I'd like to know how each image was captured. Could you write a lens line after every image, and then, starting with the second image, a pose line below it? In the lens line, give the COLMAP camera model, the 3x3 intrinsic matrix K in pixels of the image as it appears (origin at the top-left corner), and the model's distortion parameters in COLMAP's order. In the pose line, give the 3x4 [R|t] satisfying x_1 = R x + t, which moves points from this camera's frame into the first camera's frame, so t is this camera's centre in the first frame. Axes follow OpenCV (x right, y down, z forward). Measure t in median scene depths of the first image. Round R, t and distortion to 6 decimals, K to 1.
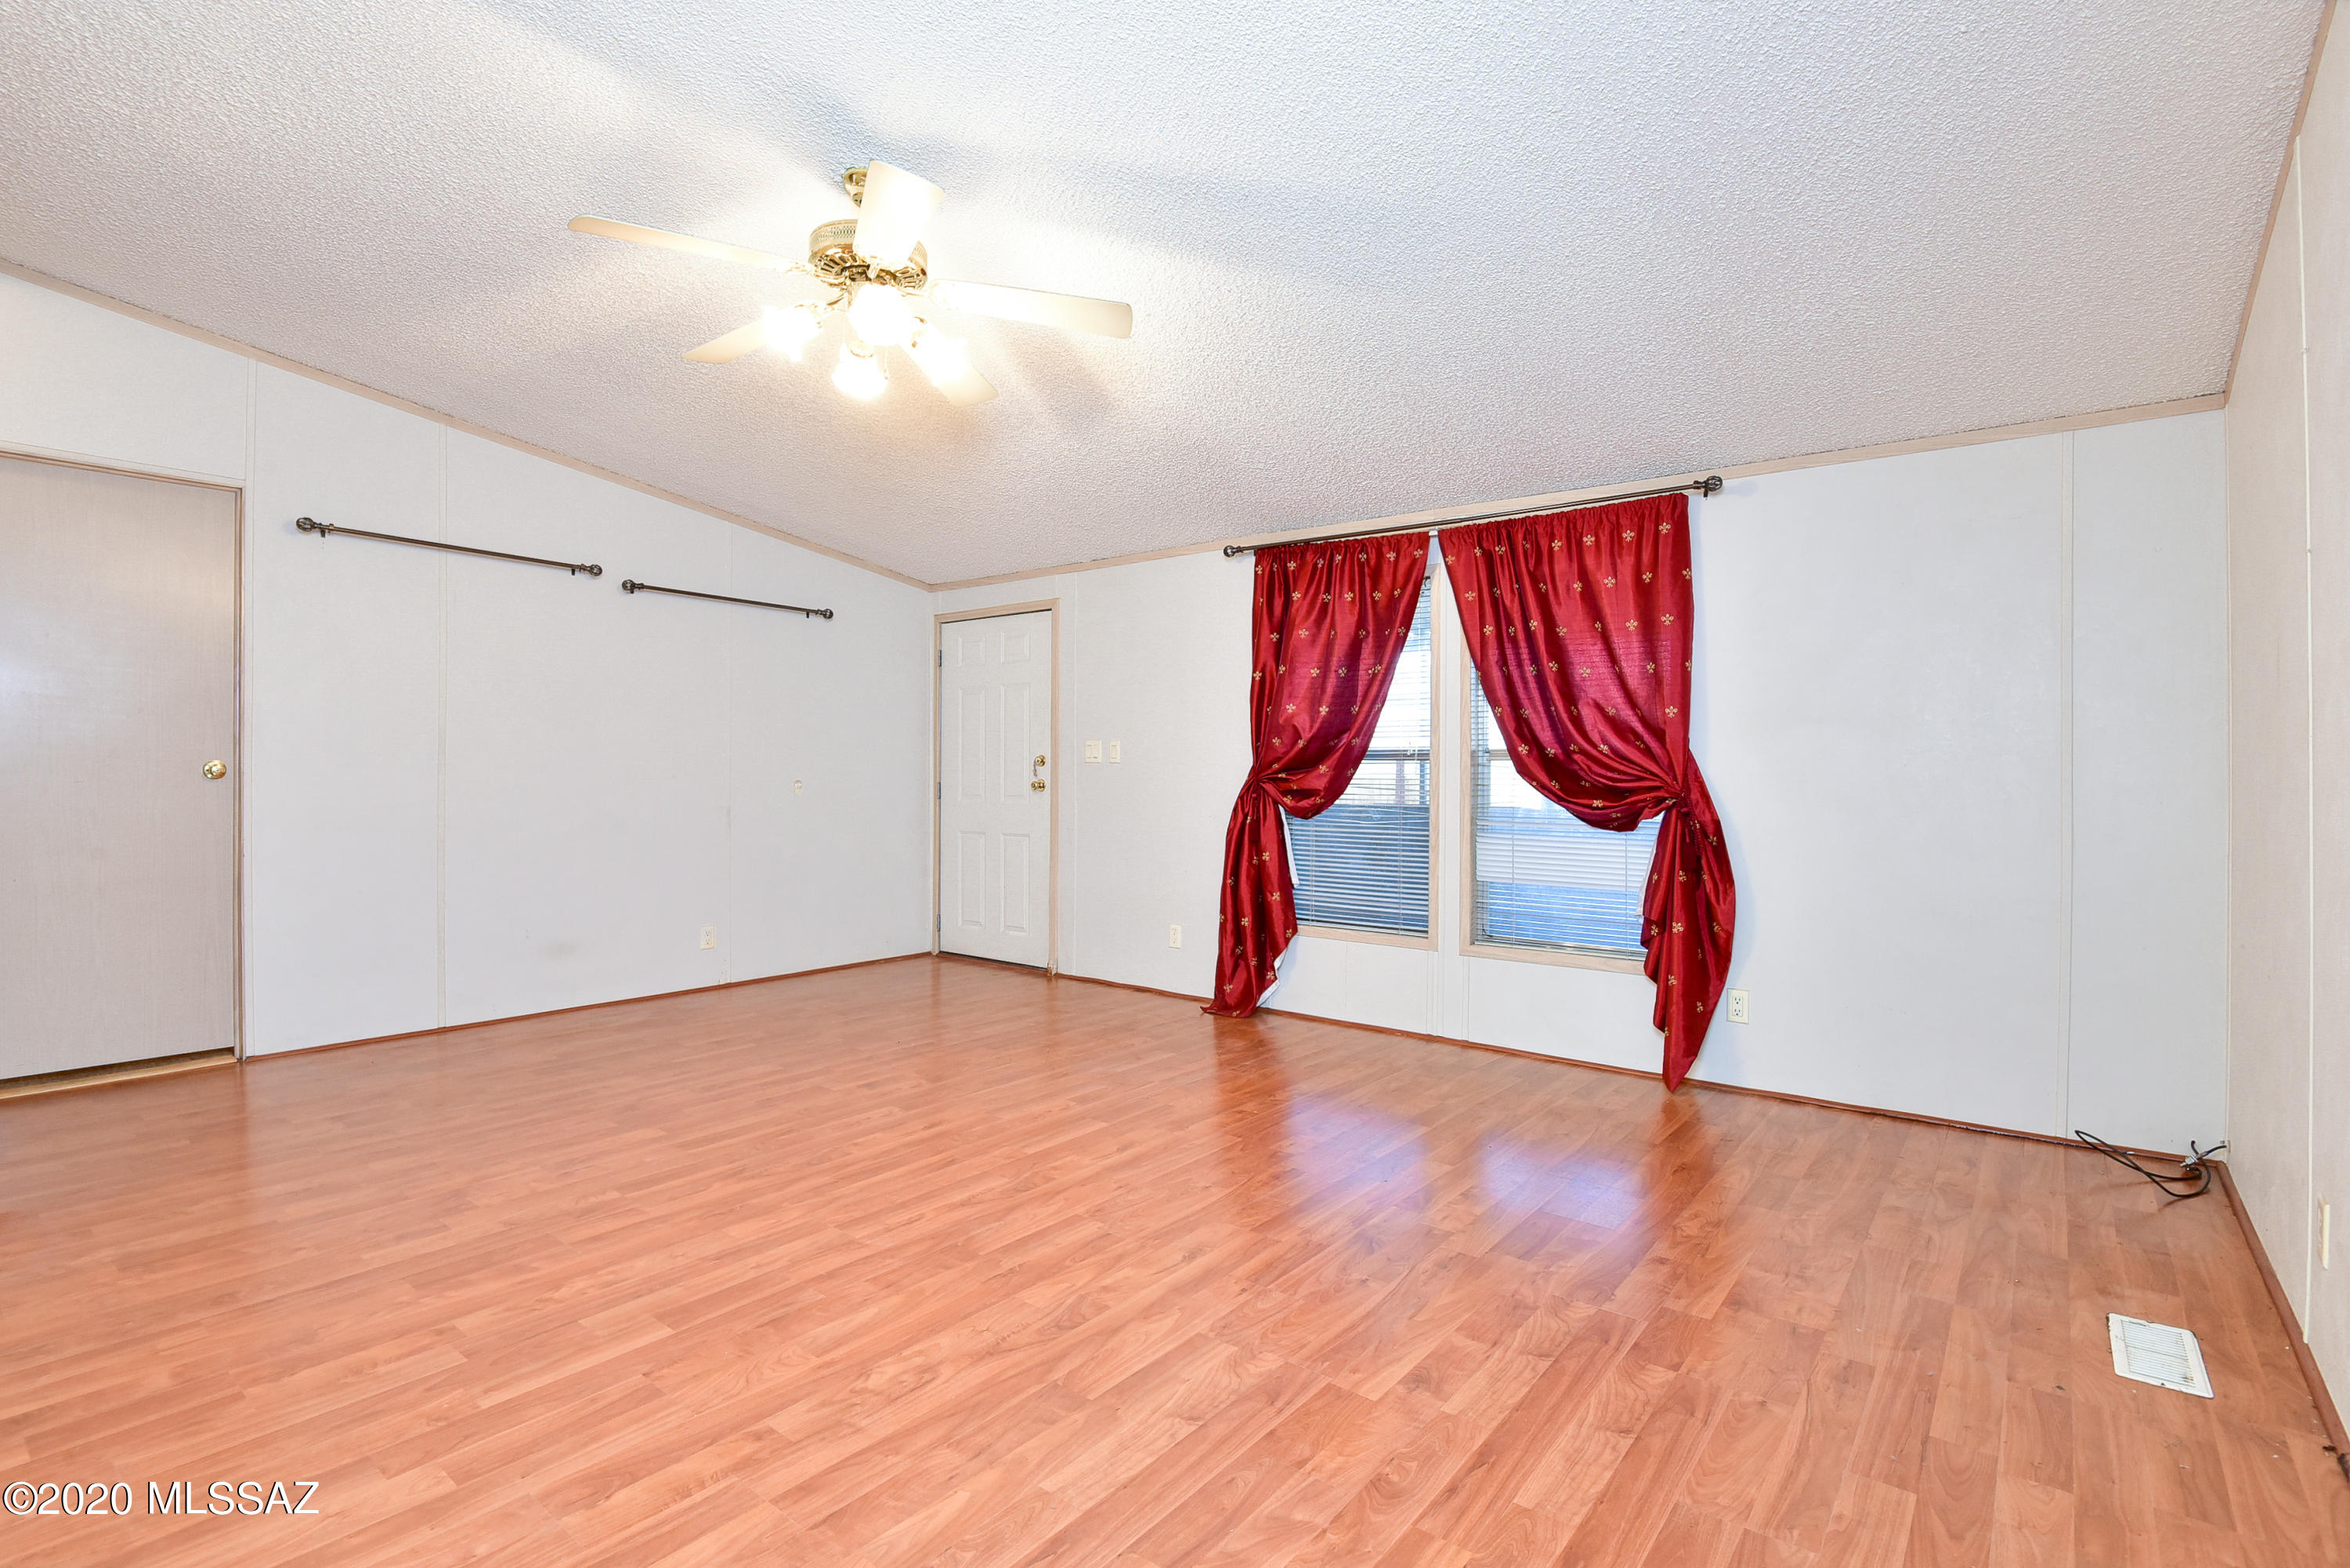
lens RADIAL K [[1099.5, 0, 1208.0], [0, 1099.5, 767.9], [0, 0, 1]] dist [-0.004028, -0.010688]
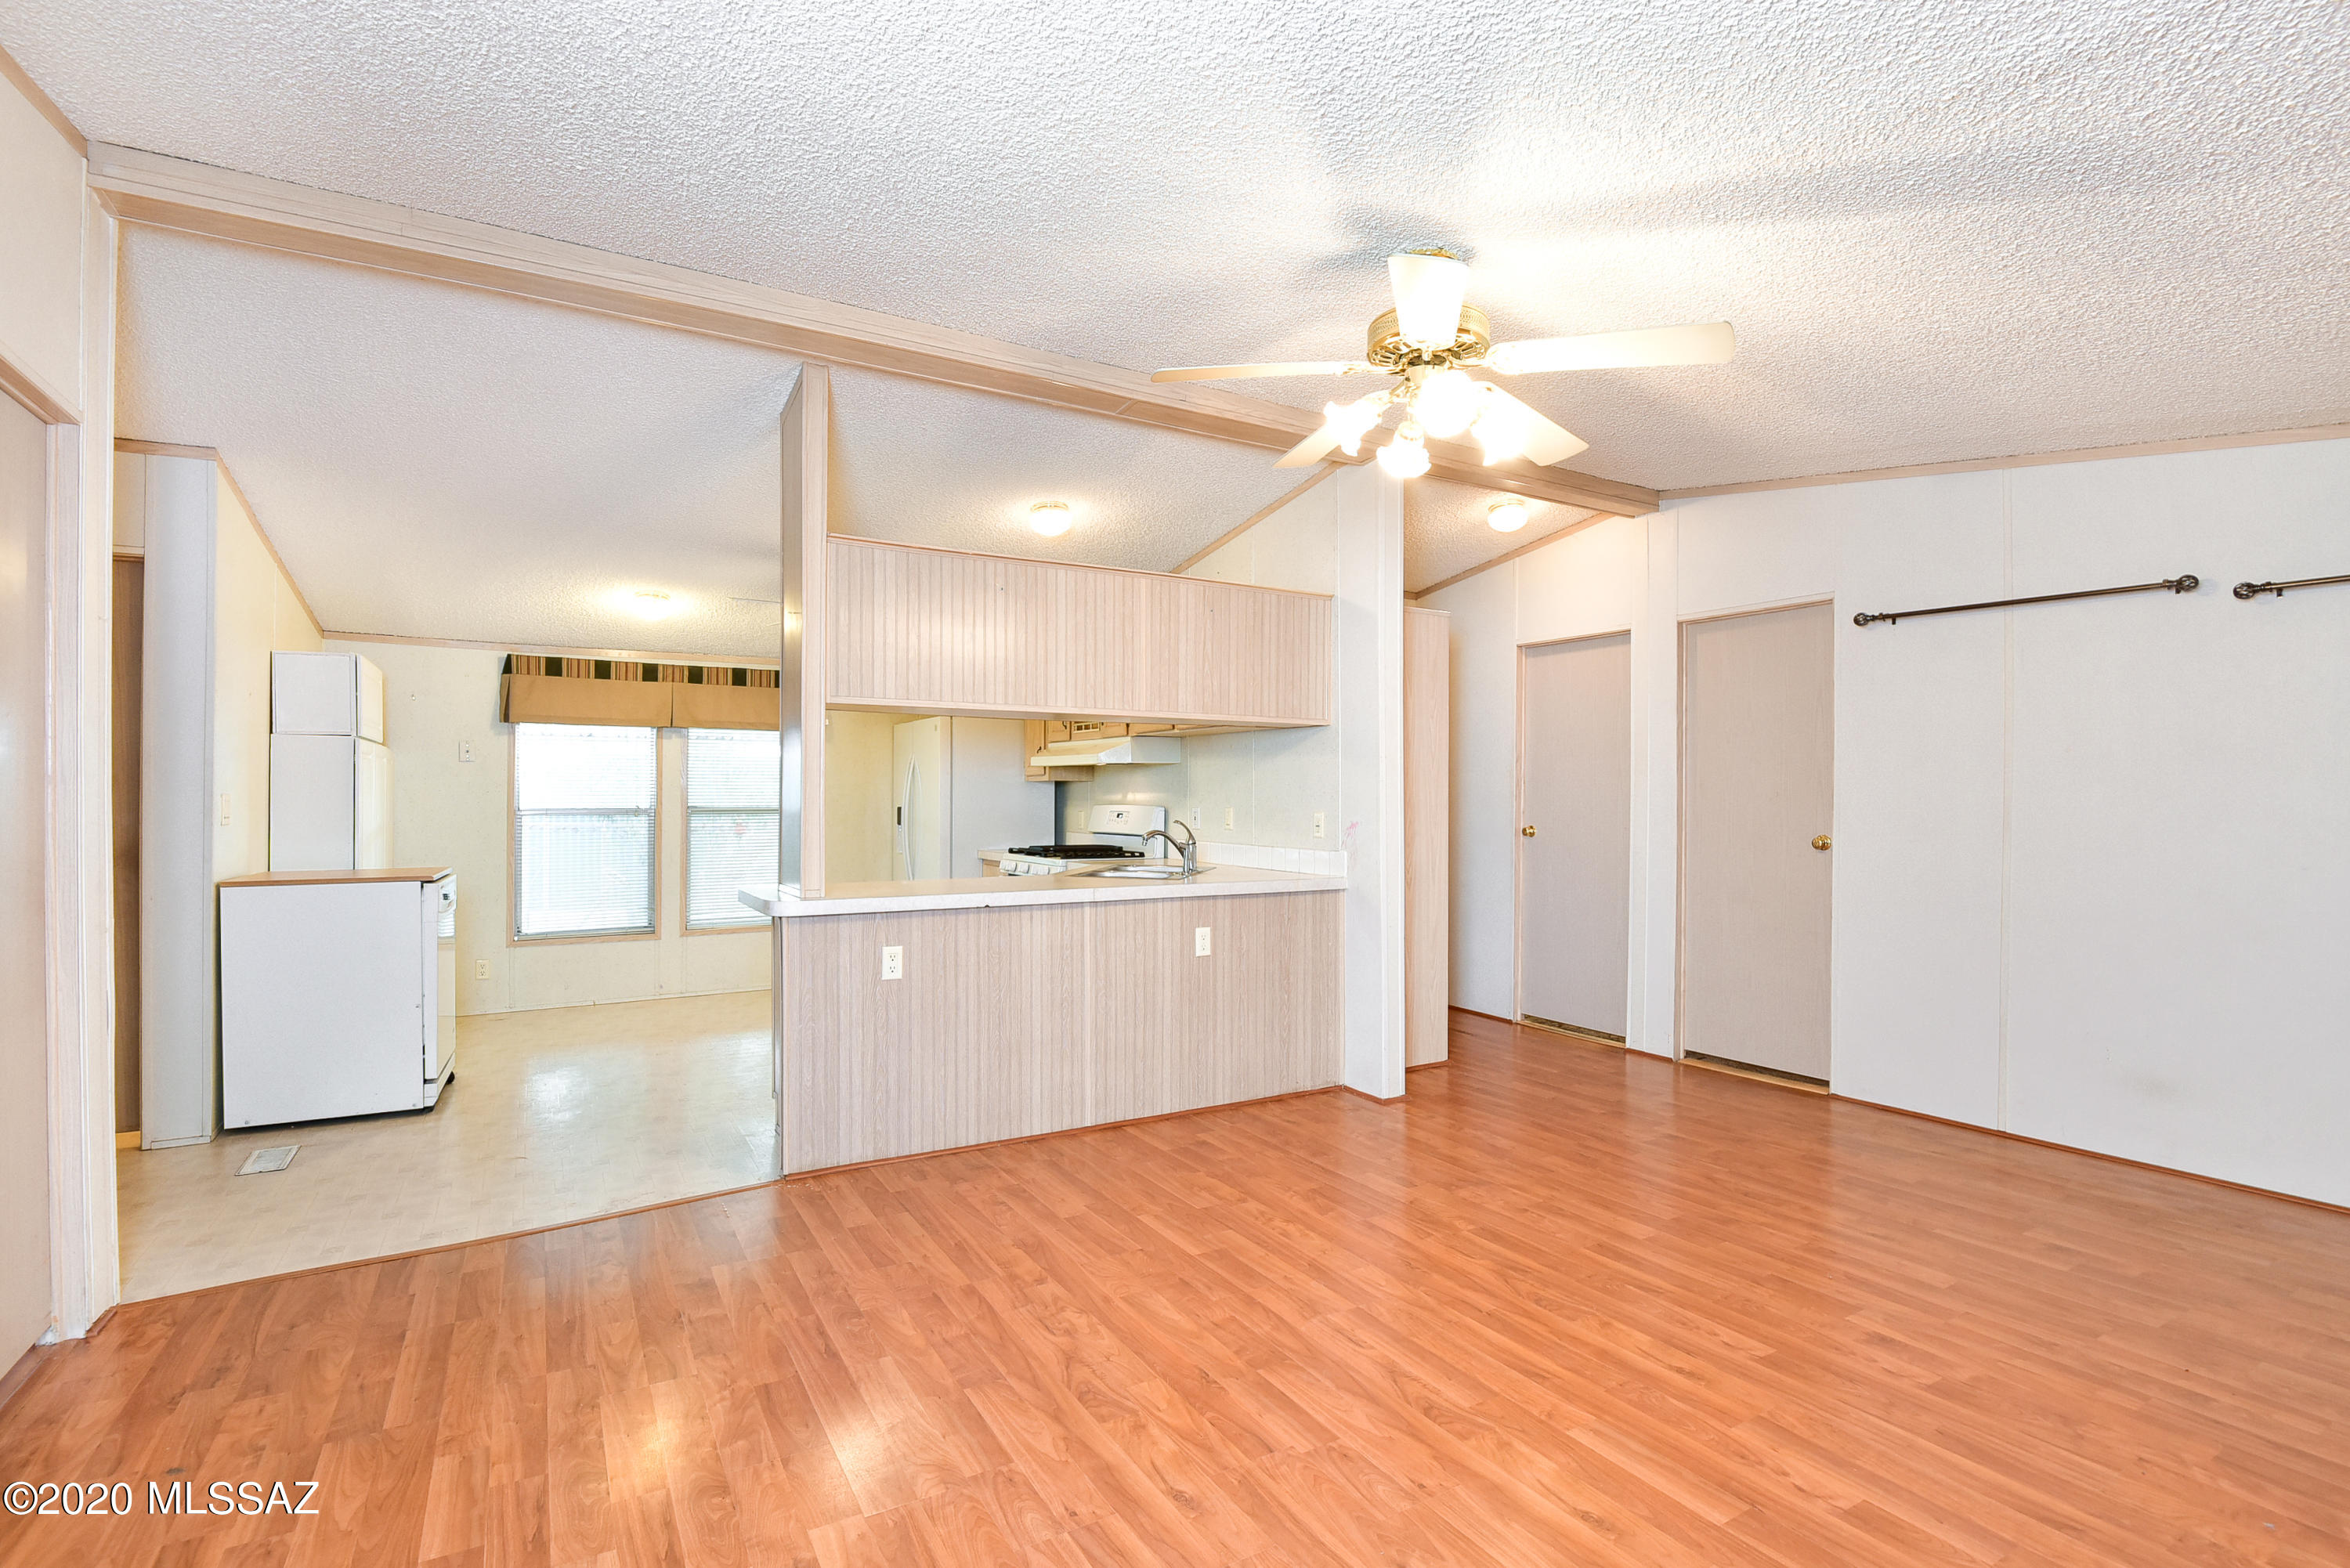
lens RADIAL K [[1090.6, 0, 1174.4], [0, 1090.6, 786.5], [0, 0, 1]] dist [-0.008031, -0.010605]
pose [[-0.373162, -0.016137, -0.927626, 0.582597], [0.000523, 0.999845, -0.017603, -0.050870], [0.927766, -0.007054, -0.373095, 1.028409]]
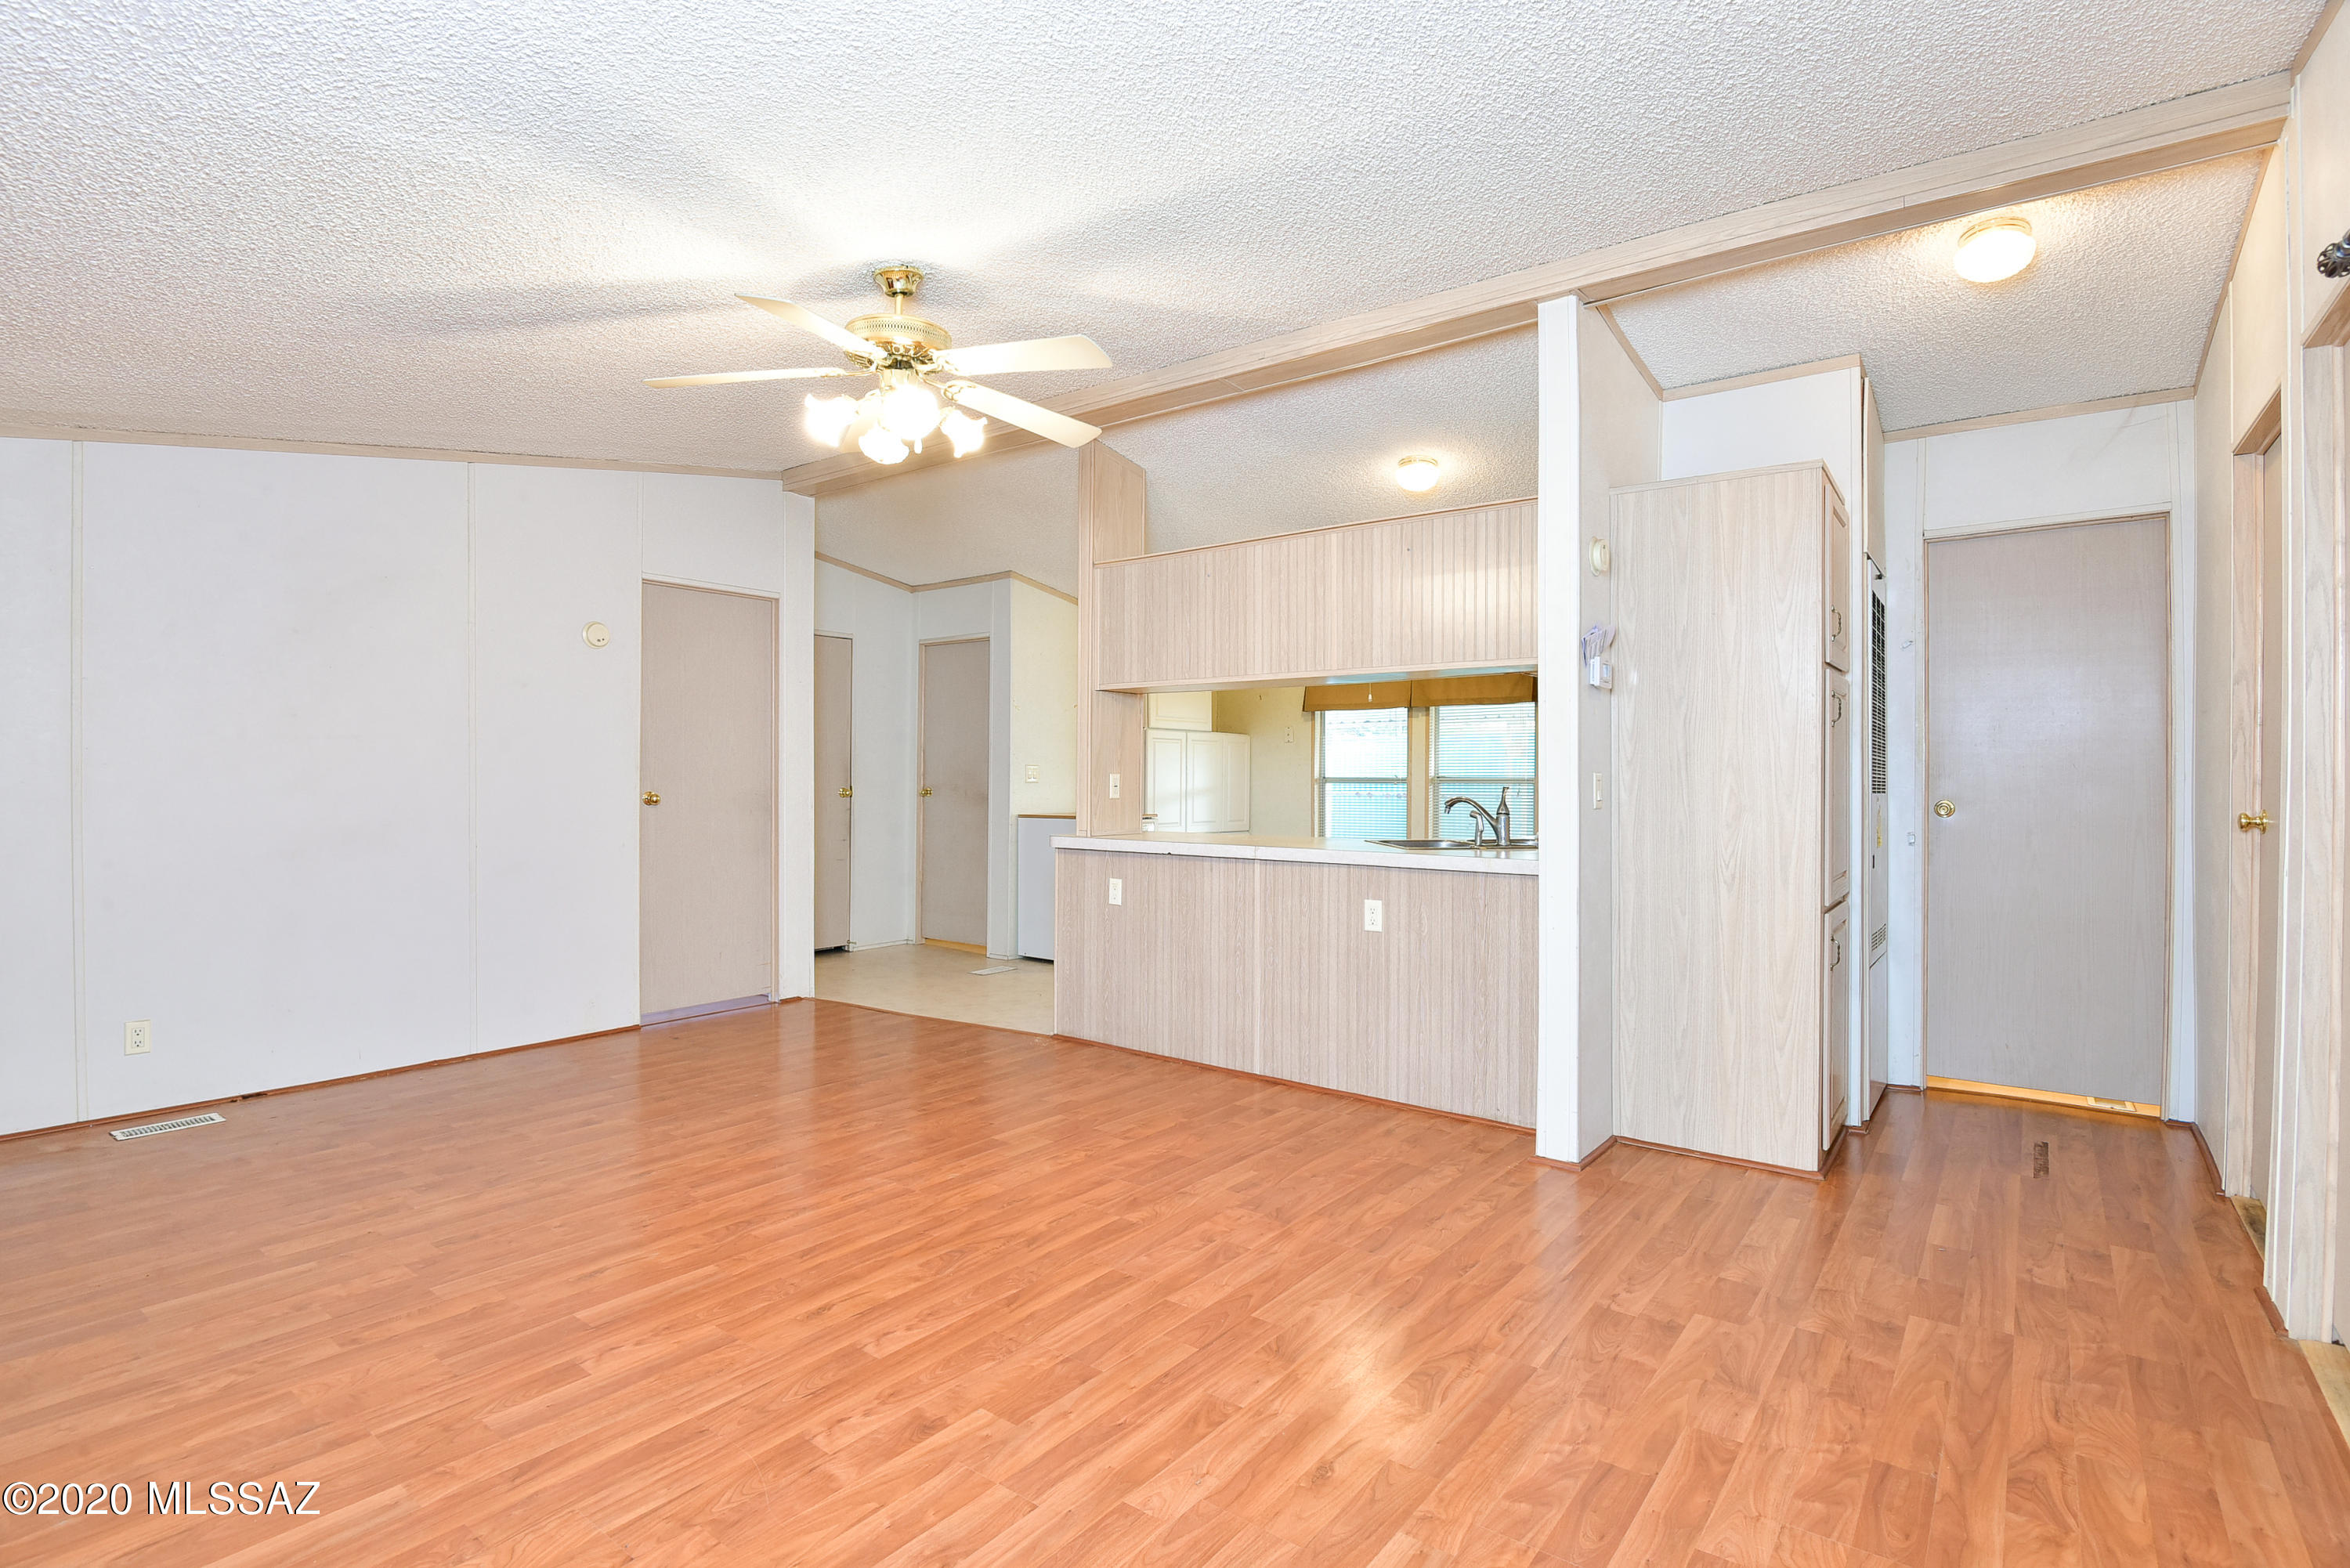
lens RADIAL K [[1123.9, 0, 1173.0], [0, 1123.9, 772.4], [0, 0, 1]] dist [-0.013741, -0.008774]
pose [[-0.999949, -0.008696, -0.005169, -0.515163], [-0.008647, 0.999918, -0.009492, -0.029672], [0.005251, -0.009446, -0.999942, 1.879715]]
